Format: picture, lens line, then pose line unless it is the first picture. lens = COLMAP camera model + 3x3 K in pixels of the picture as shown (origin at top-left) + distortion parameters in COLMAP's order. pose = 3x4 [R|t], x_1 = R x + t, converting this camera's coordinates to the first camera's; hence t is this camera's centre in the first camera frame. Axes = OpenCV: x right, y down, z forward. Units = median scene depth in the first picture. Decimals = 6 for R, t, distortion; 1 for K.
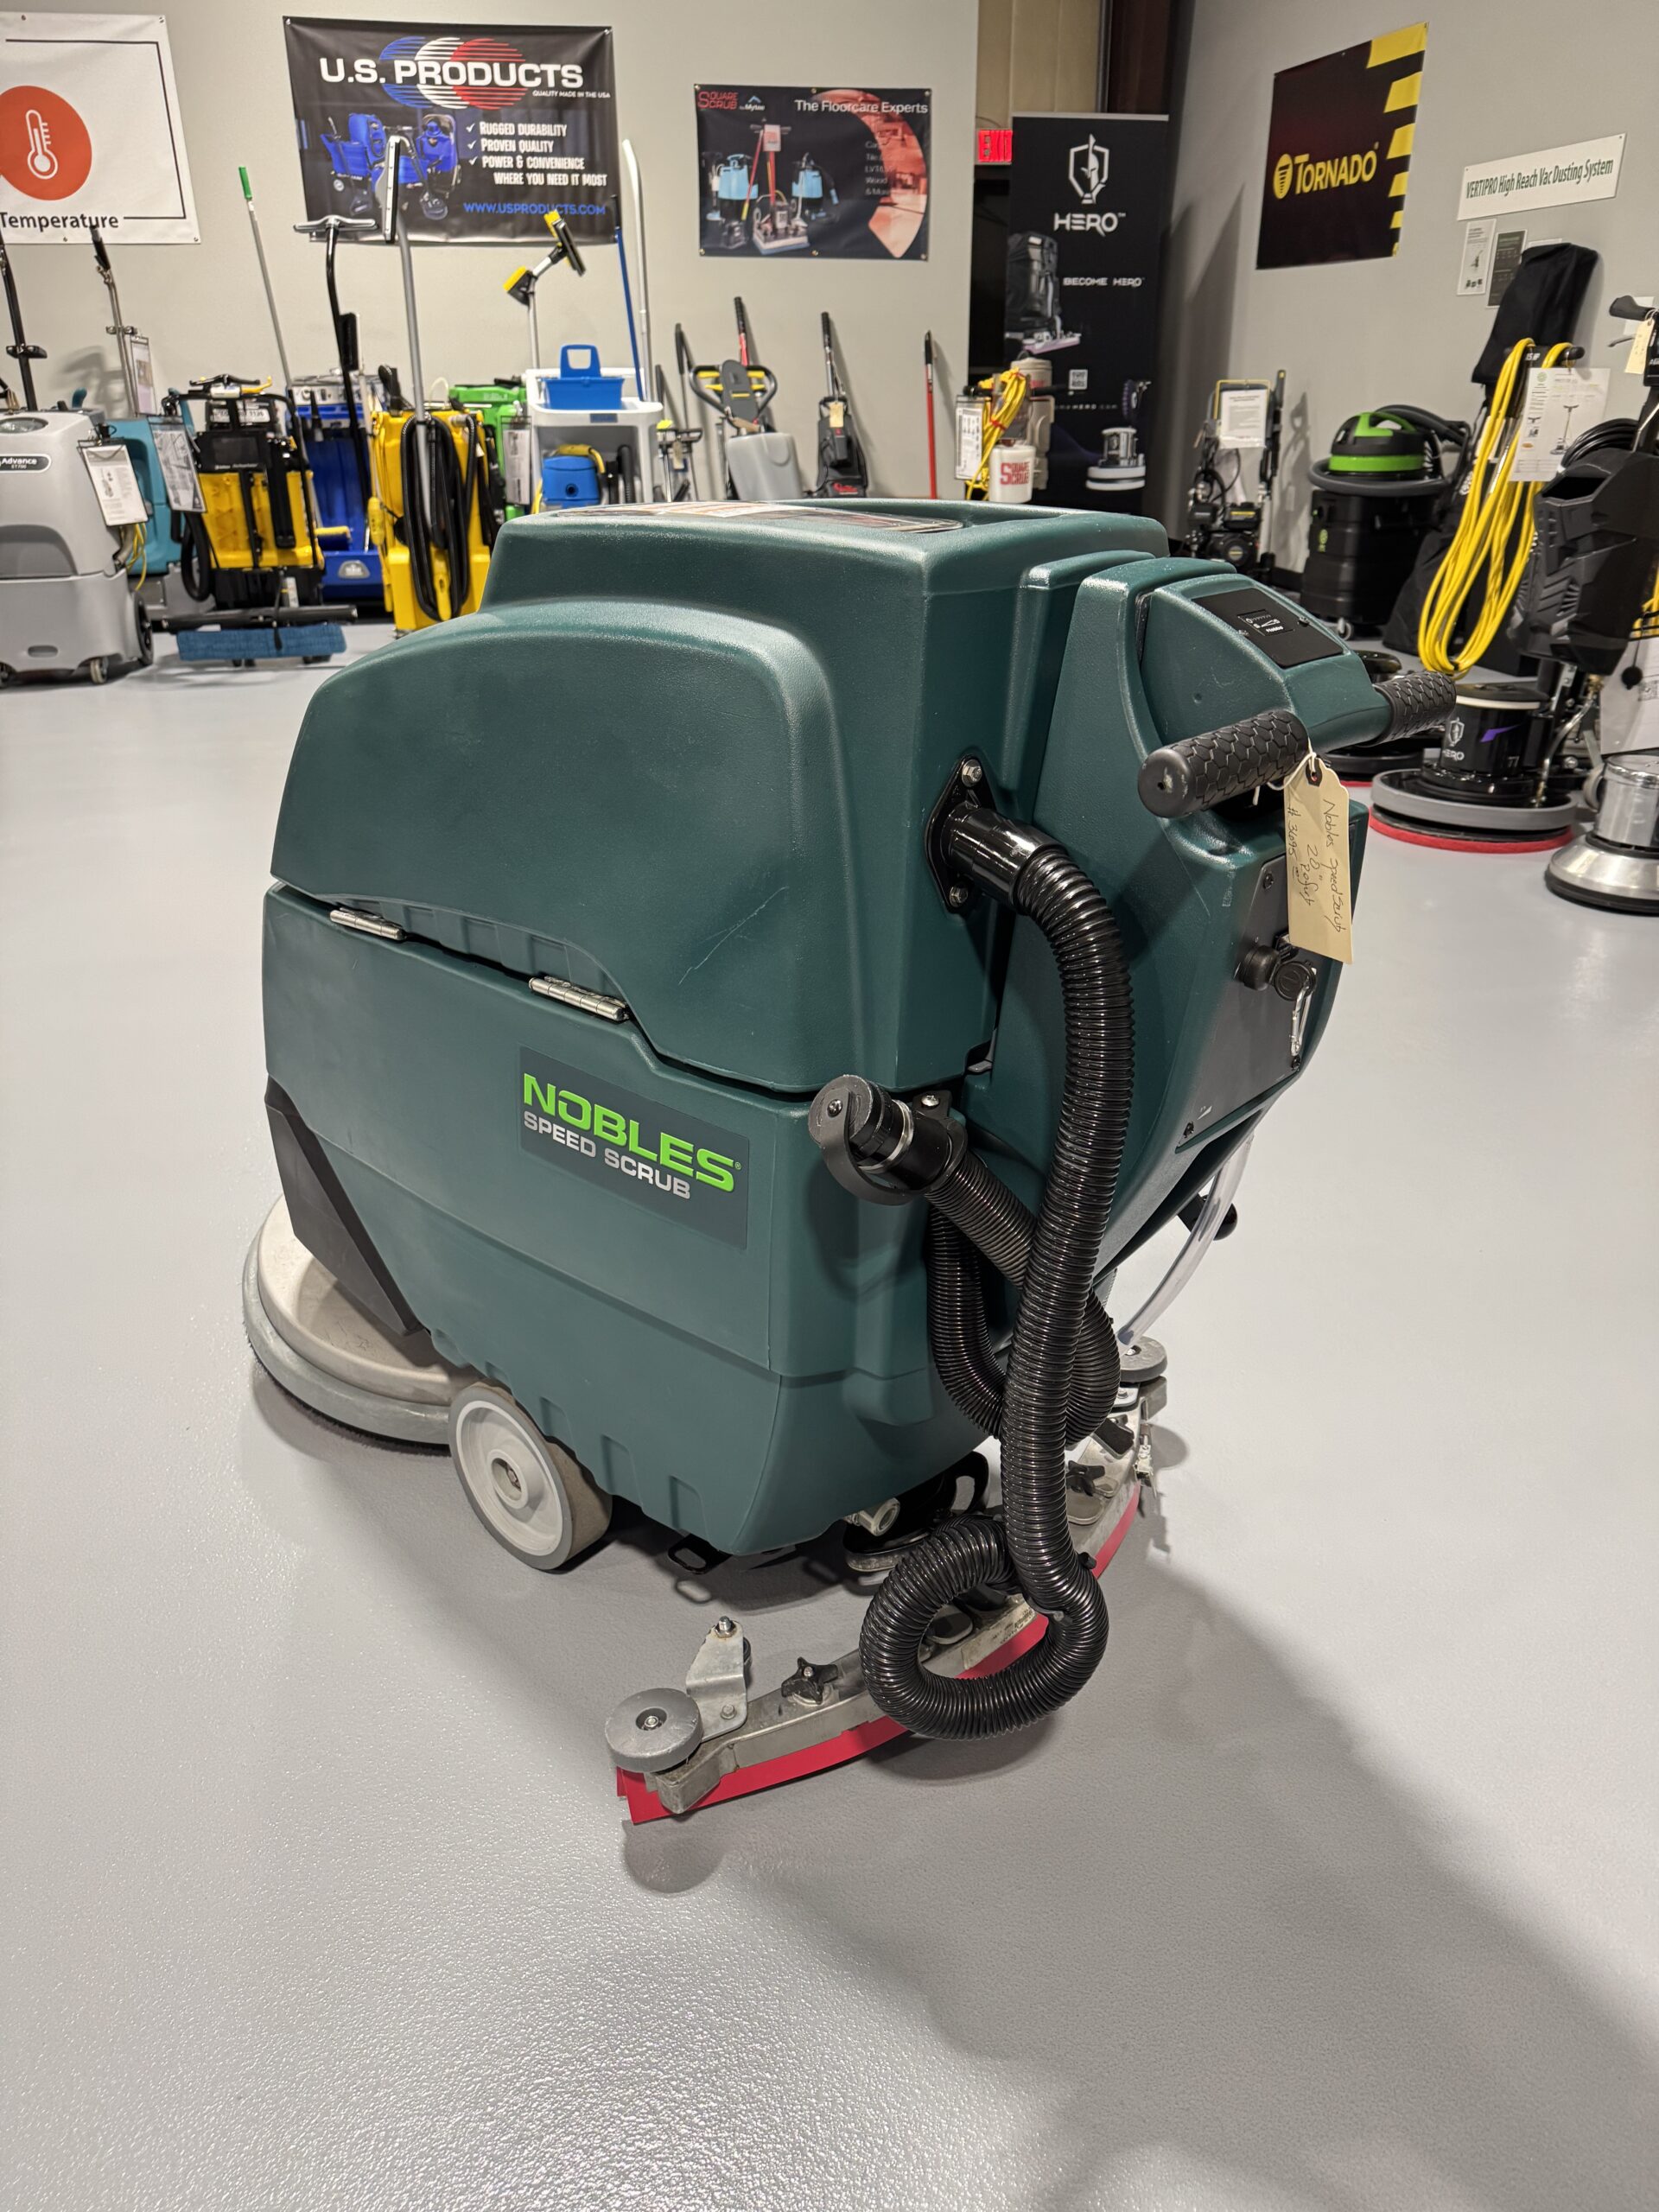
lens RADIAL K [[1560.0, 0, 816.0], [0, 1560.0, 1111.7], [0, 0, 1]] dist [0.006055, -0.013294]
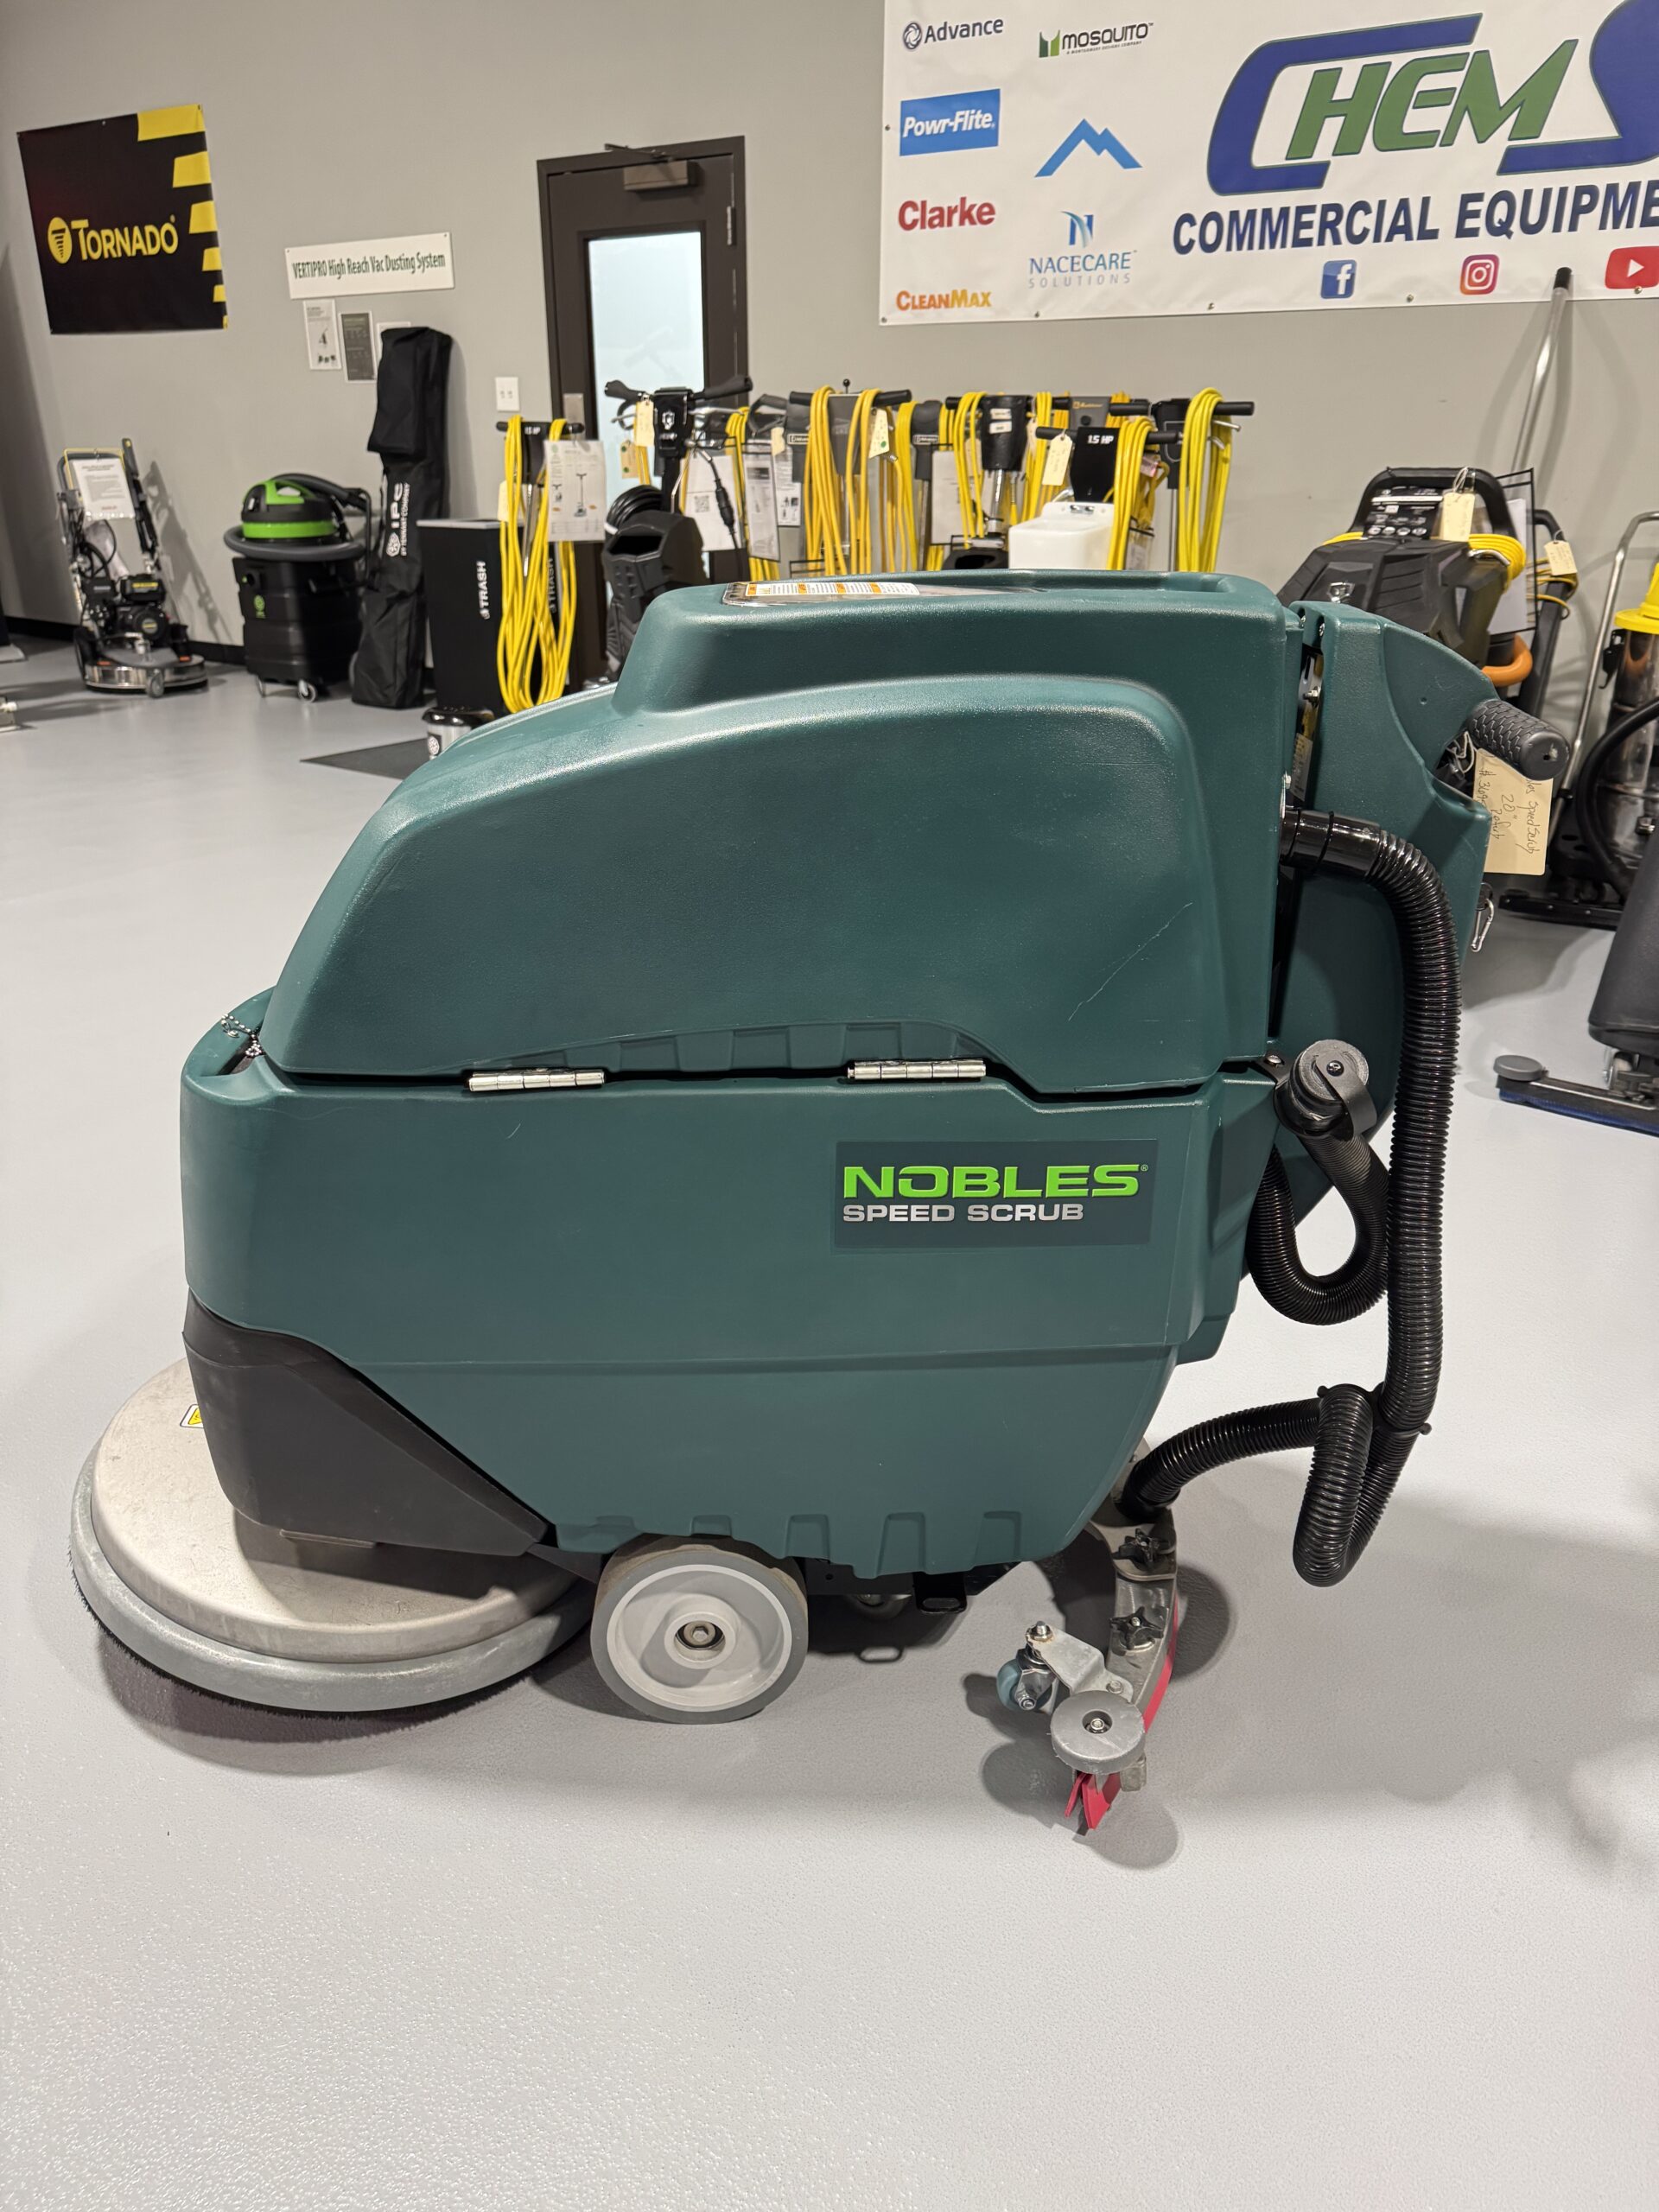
lens RADIAL K [[1574.2, 0, 835.7], [0, 1574.2, 1106.6], [0, 0, 1]] dist [-0.000982, -0.008411]
pose [[0.727428, -0.261388, 0.634448, -0.133338], [0.286795, 0.955788, 0.064951, -0.020887], [-0.623375, 0.134710, 0.770232, 0.040081]]
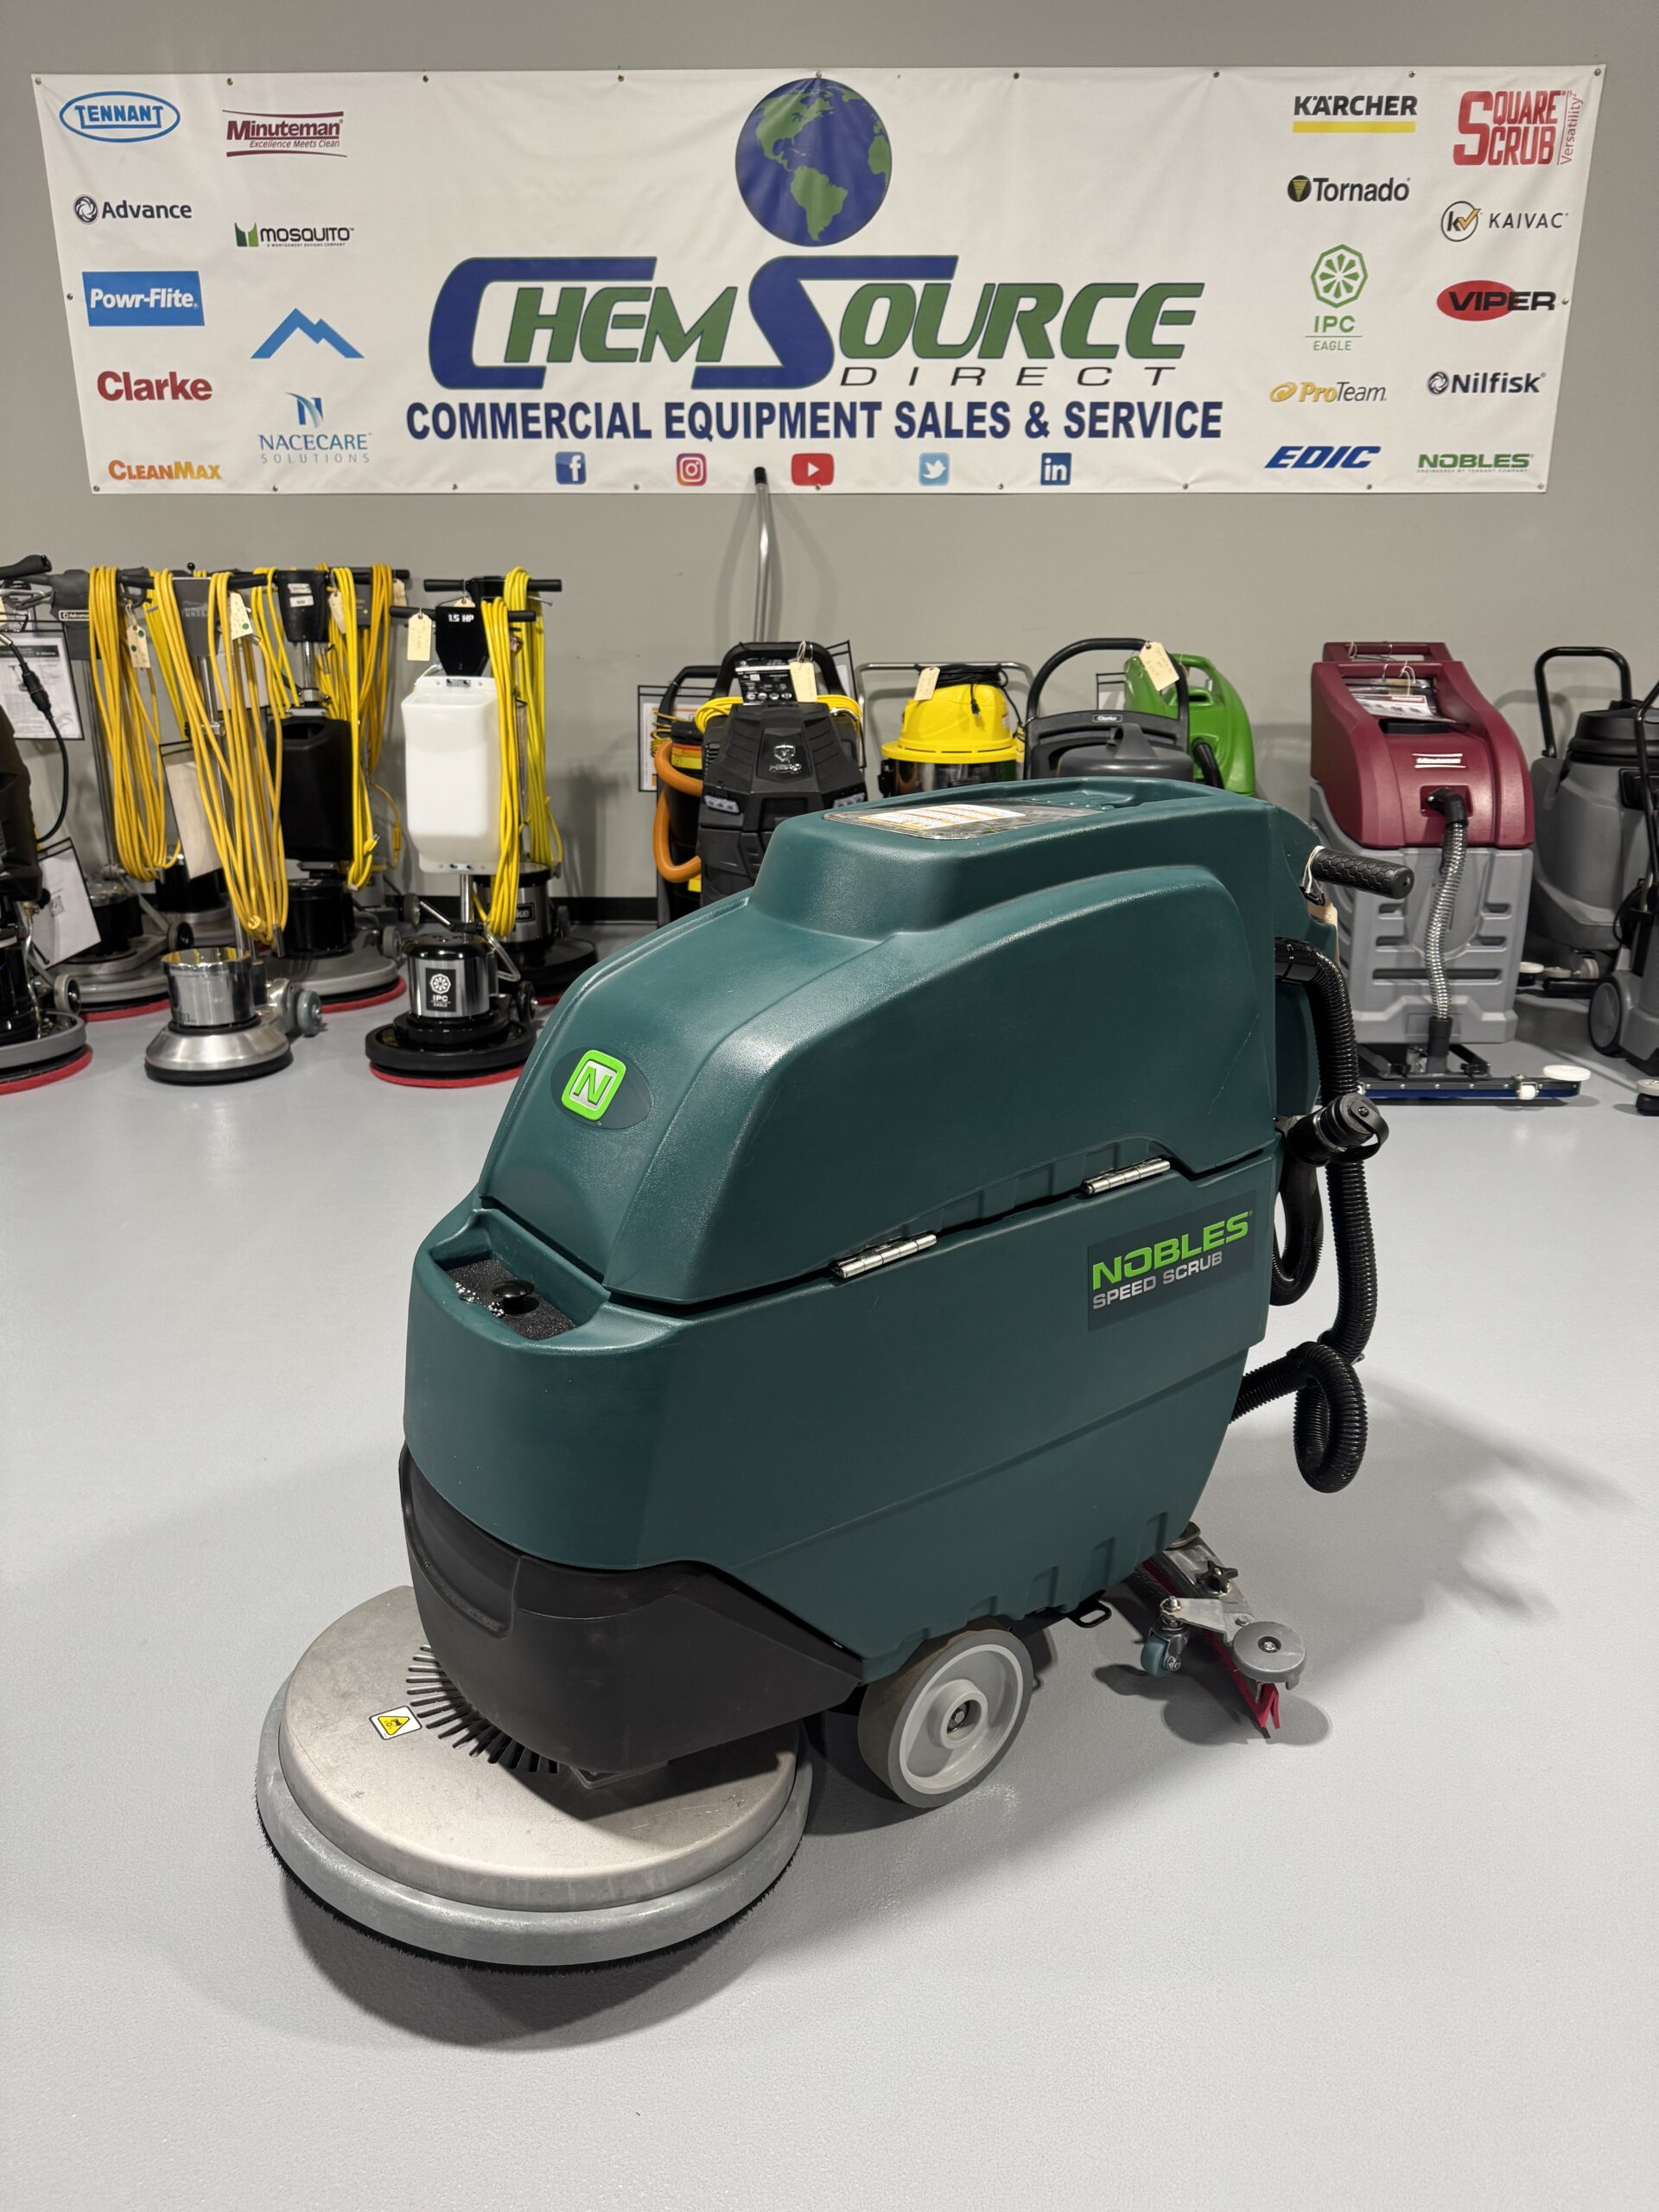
lens RADIAL K [[1584.0, 0, 829.5], [0, 1584.0, 1106.0], [0, 0, 1]] dist [-0.011525, -0.009473]
pose [[0.206694, -0.309128, 0.928287, -0.220166], [0.416742, 0.886222, 0.202328, -0.077404], [-0.885214, 0.345036, 0.312004, 0.125334]]
